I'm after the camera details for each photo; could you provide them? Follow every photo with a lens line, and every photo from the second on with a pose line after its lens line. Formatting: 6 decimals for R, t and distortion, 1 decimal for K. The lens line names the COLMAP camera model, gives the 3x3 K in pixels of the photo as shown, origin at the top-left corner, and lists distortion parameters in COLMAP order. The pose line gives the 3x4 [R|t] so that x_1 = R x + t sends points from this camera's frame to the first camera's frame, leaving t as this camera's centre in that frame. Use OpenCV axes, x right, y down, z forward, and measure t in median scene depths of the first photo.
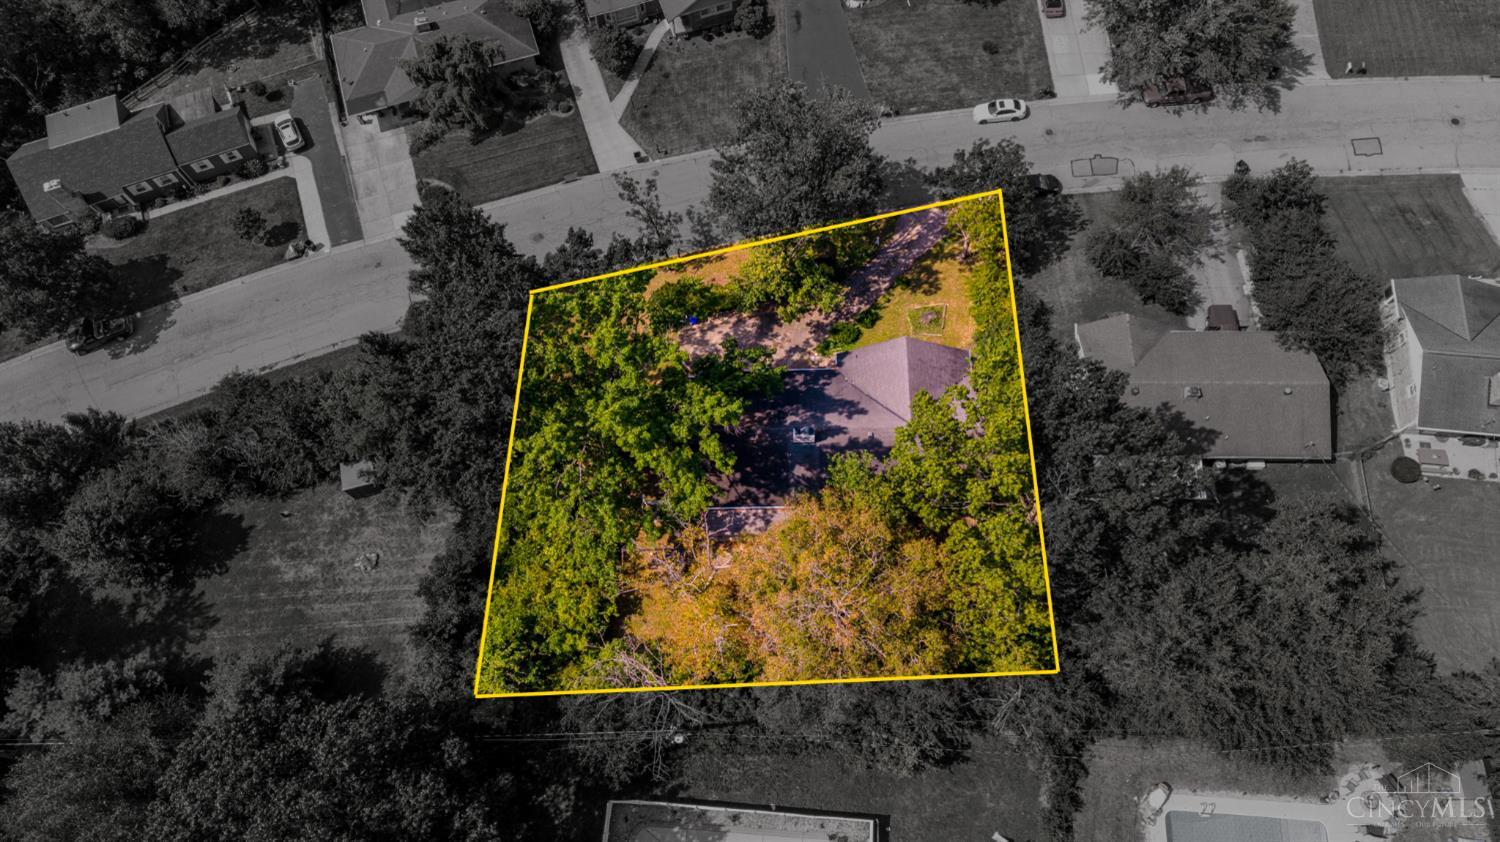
lens RADIAL K [[981.8, 0, 750.0], [0, 981.8, 421.0], [0, 0, 1]] dist [0.000268, 0.000593]
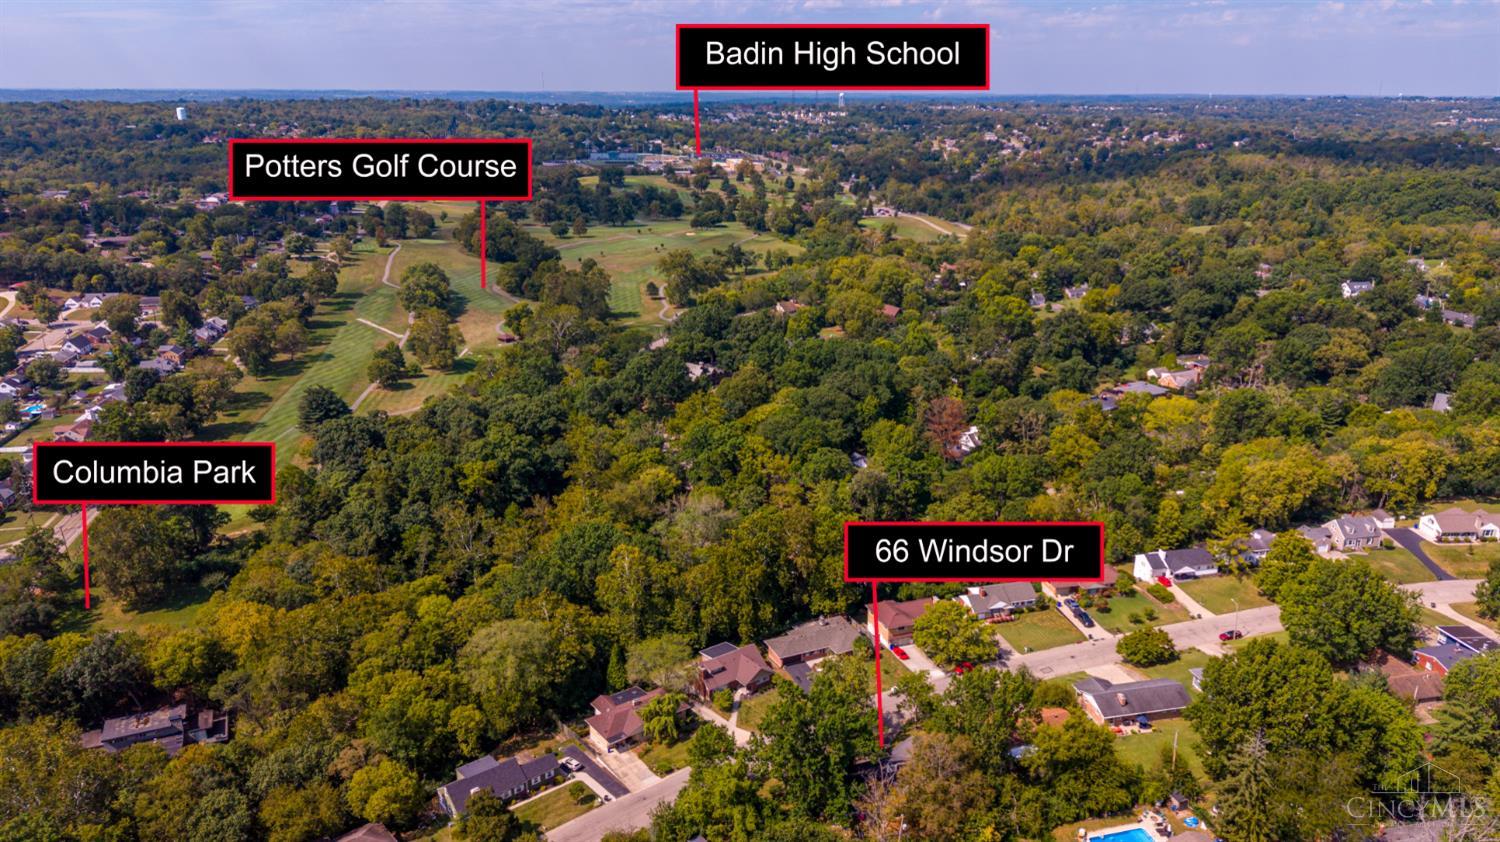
lens RADIAL K [[981.8, 0, 750.0], [0, 981.8, 421.0], [0, 0, 1]] dist [0.000268, 0.000593]
pose [[0.950546, -0.059830, 0.304767, -0.709986], [0.279624, 0.591943, -0.755920, 0.917857], [-0.135177, 0.803756, 0.579399, -0.768448]]
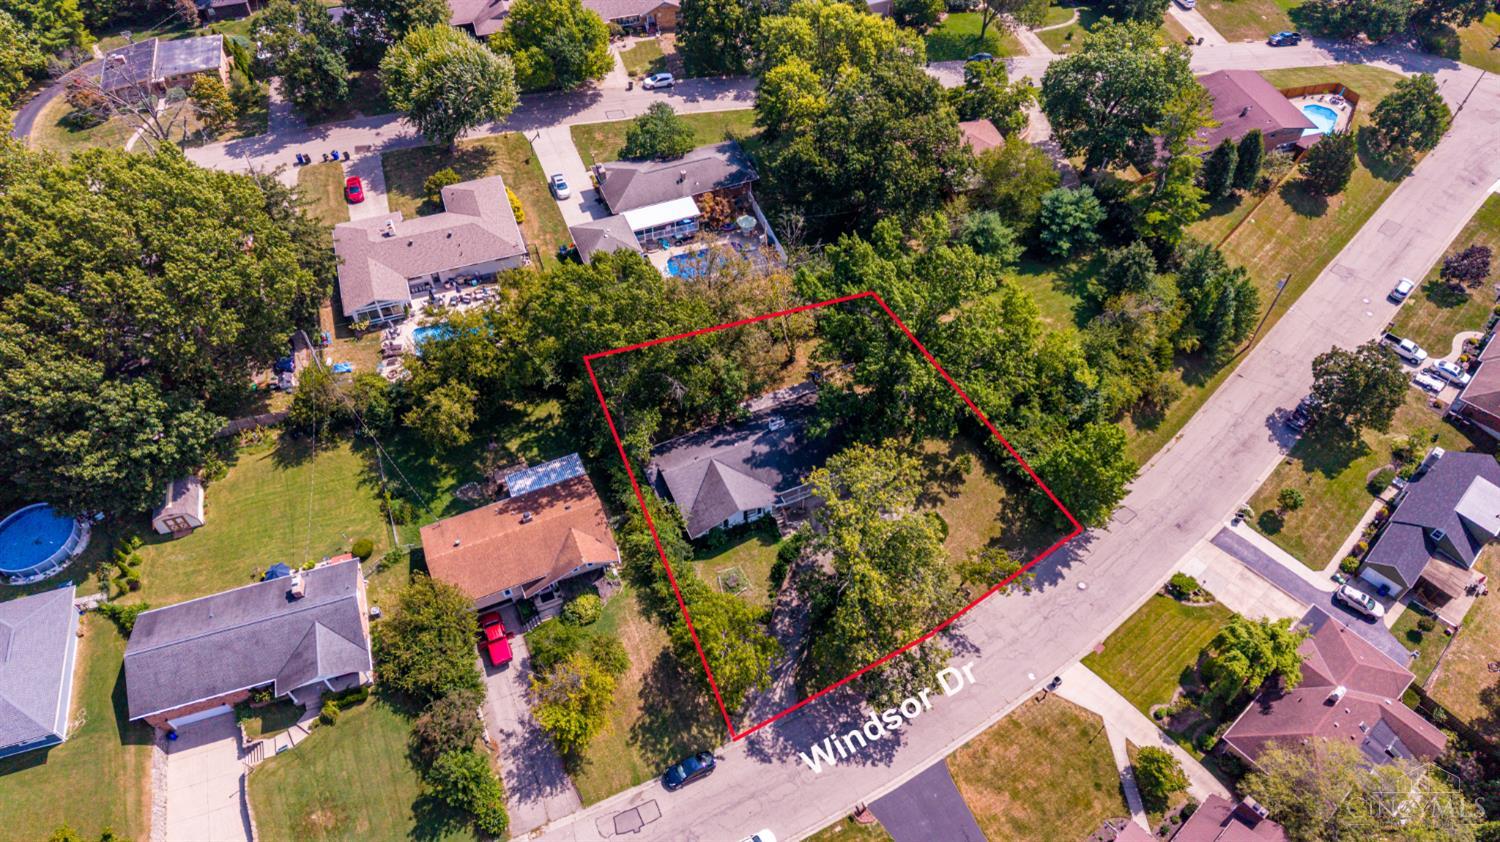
lens RADIAL K [[981.8, 0, 750.0], [0, 981.8, 421.0], [0, 0, 1]] dist [0.000268, 0.000593]
pose [[-0.909041, 0.342375, -0.237536, 0.320481], [-0.375279, -0.424854, 0.823811, -0.861367], [0.181134, 0.838021, 0.514696, 0.182074]]
